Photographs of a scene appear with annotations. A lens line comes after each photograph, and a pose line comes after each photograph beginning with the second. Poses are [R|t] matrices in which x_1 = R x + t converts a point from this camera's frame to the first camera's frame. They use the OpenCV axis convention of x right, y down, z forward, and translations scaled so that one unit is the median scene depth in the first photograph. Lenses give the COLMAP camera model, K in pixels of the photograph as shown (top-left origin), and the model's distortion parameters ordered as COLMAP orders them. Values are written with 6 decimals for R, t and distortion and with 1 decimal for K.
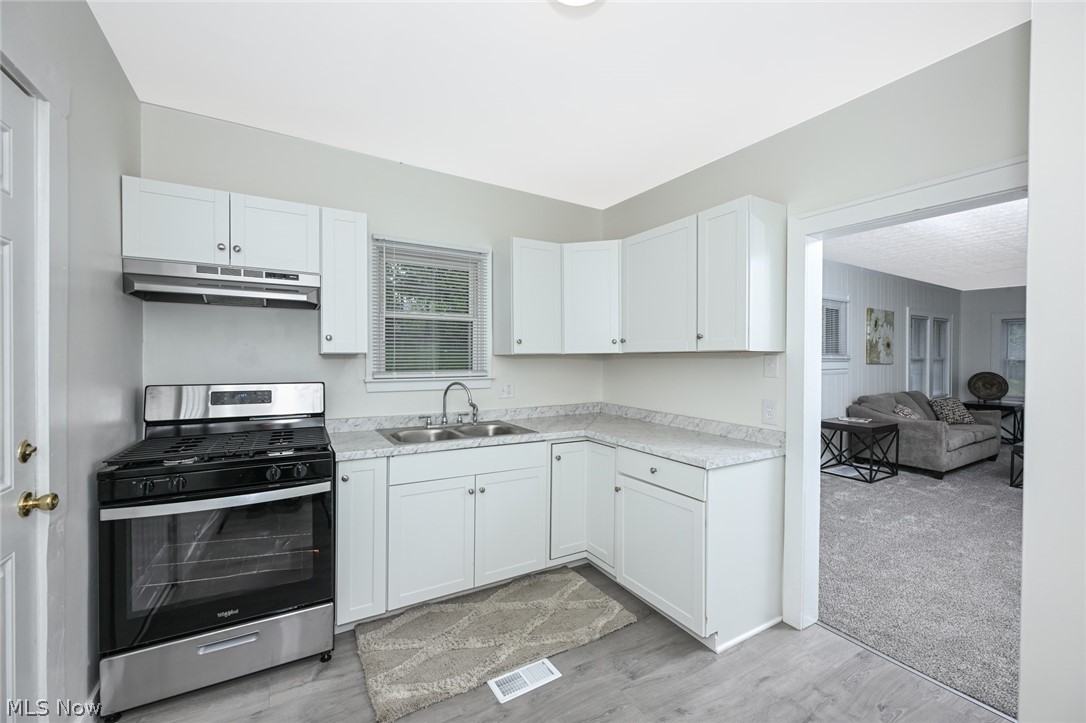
lens RADIAL K [[431.4, 0, 542.6], [0, 431.4, 359.6], [0, 0, 1]] dist [-0.002043, -0.000395]
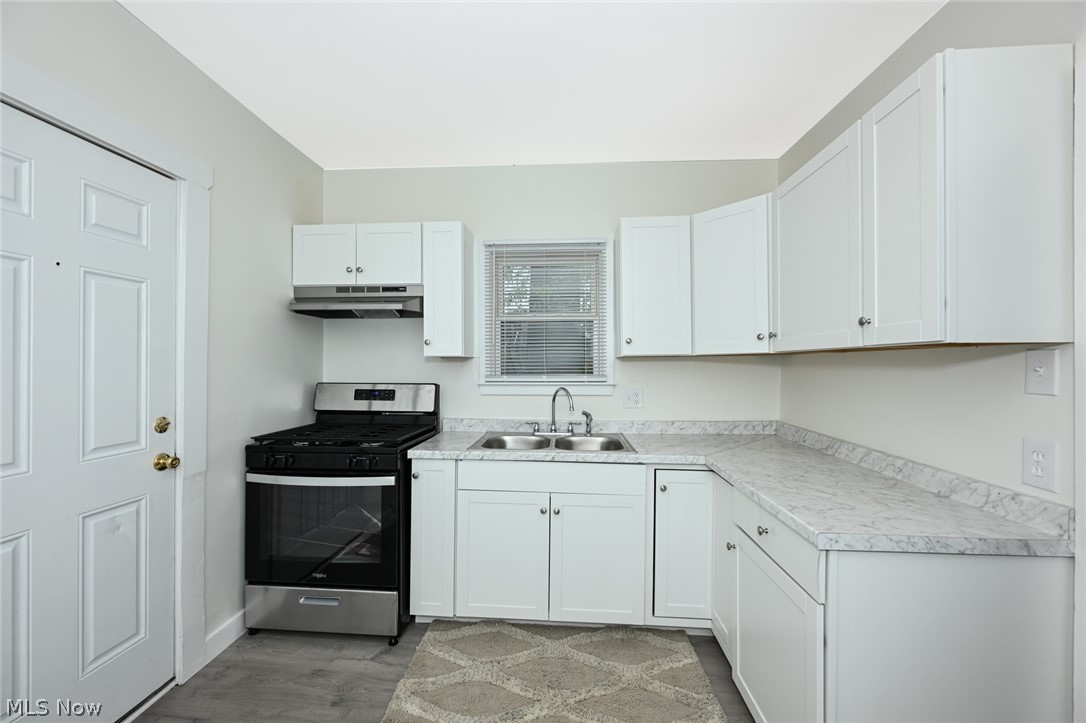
lens RADIAL K [[431.4, 0, 544.9], [0, 431.4, 360.6], [0, 0, 1]] dist [-0.002043, -0.000395]
pose [[0.828668, -0.006988, -0.559696, 0.323942], [0.000229, 0.999926, -0.012146, 0.007343], [0.559740, 0.009937, 0.828609, 0.253580]]
